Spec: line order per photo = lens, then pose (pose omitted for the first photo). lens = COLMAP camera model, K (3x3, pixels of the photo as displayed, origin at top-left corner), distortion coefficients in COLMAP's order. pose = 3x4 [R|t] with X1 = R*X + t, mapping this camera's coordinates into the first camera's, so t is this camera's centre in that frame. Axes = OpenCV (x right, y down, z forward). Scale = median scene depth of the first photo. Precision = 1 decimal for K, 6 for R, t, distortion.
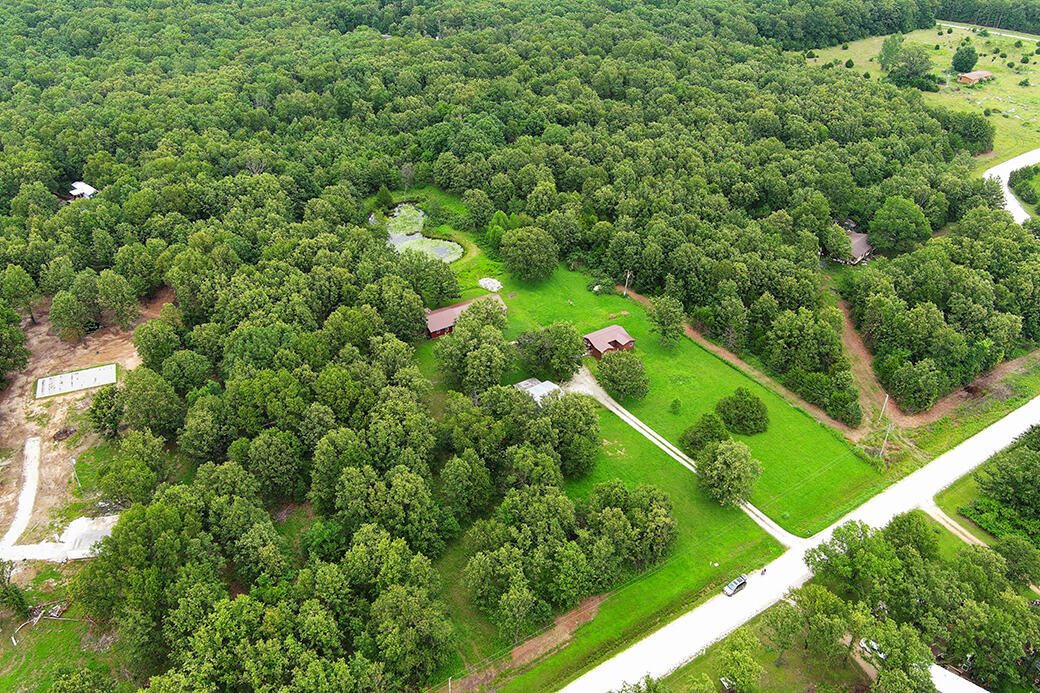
lens RADIAL K [[830.2, 0, 516.8], [0, 830.2, 317.6], [0, 0, 1]] dist [0.009499, -0.001593]
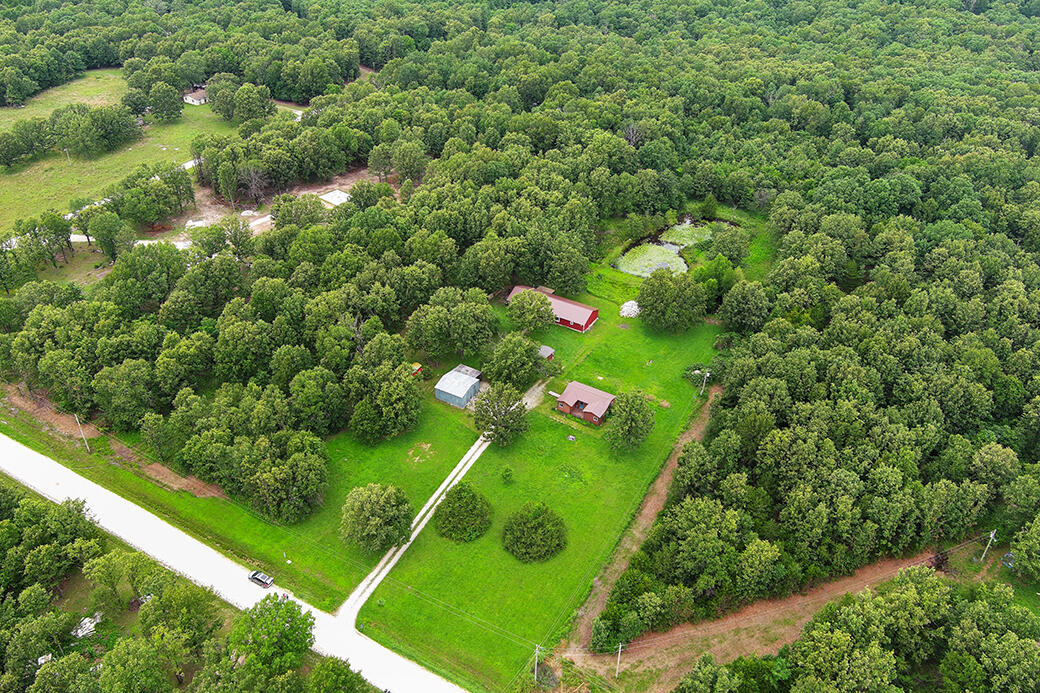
lens RADIAL K [[830.2, 0, 516.8], [0, 830.2, 317.6], [0, 0, 1]] dist [0.009499, -0.001593]
pose [[0.436397, 0.479625, -0.761260, 0.580958], [-0.476910, 0.840749, 0.256315, -0.194934], [0.762965, 0.251197, 0.595638, 0.330856]]
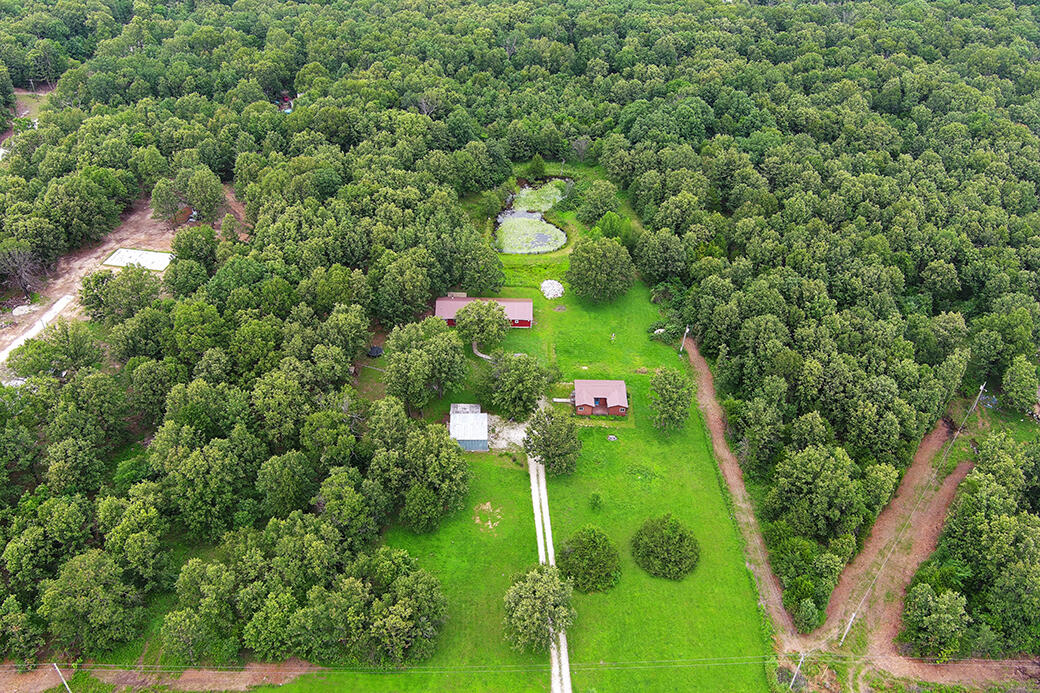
lens RADIAL K [[830.2, 0, 516.8], [0, 830.2, 317.6], [0, 0, 1]] dist [0.009499, -0.001593]
pose [[0.838130, 0.317356, -0.443647, 0.318498], [-0.290365, 0.948092, 0.129652, -0.107910], [0.461764, 0.020154, 0.886774, 0.182845]]
